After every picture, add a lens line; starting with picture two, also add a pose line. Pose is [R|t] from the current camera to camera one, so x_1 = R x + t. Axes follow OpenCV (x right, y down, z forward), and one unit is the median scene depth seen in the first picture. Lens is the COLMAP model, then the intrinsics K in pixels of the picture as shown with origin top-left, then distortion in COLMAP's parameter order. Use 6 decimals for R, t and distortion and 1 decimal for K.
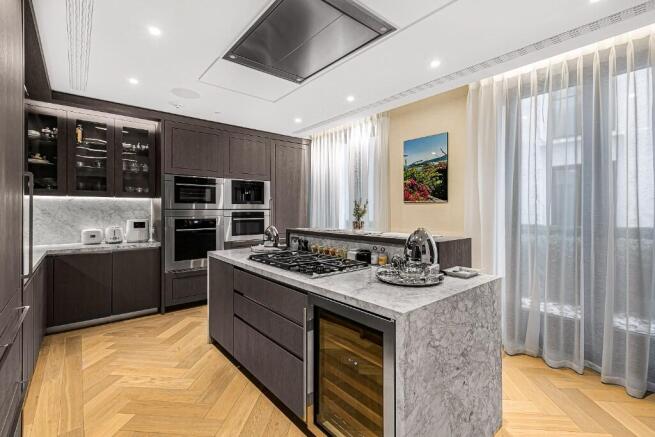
lens RADIAL K [[298.8, 0, 325.2], [0, 298.8, 213.4], [0, 0, 1]] dist [0.011781, 0.000324]
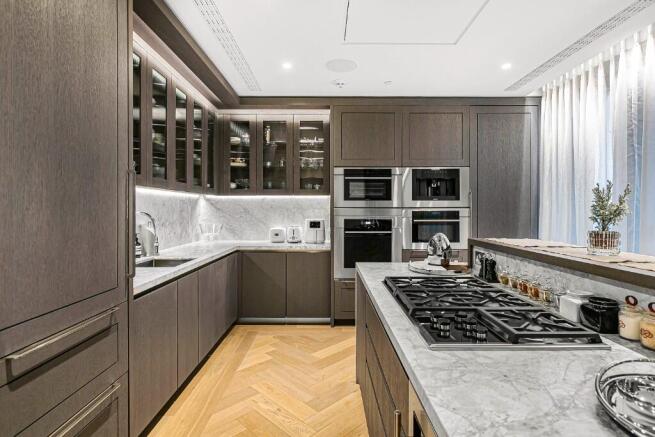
lens RADIAL K [[341.0, 0, 327.6], [0, 341.0, 212.9], [0, 0, 1]] dist [0.001410, 0.000093]
pose [[0.772536, 0.006910, -0.634934, 0.083470], [-0.005954, 0.999976, 0.003638, -0.001962], [0.634943, 0.000970, 0.772558, 0.218988]]
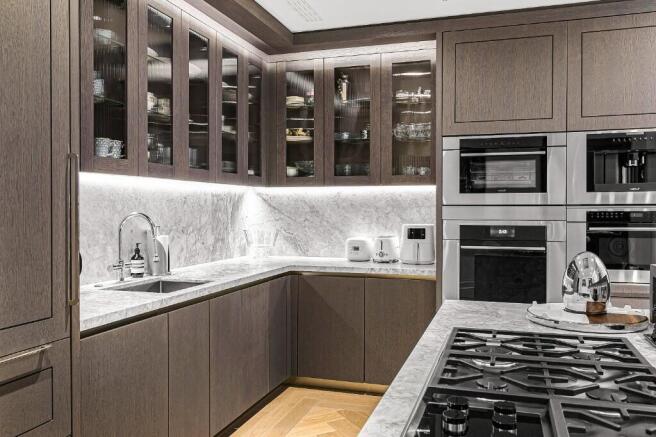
lens RADIAL K [[548.1, 0, 329.5], [0, 548.1, 217.8], [0, 0, 1]] dist [0.003214, -0.003589]
pose [[0.540363, 0.015186, -0.841295, 0.158341], [-0.006822, 0.999883, 0.013667, -0.003919], [0.841404, -0.001646, 0.540404, 0.323477]]
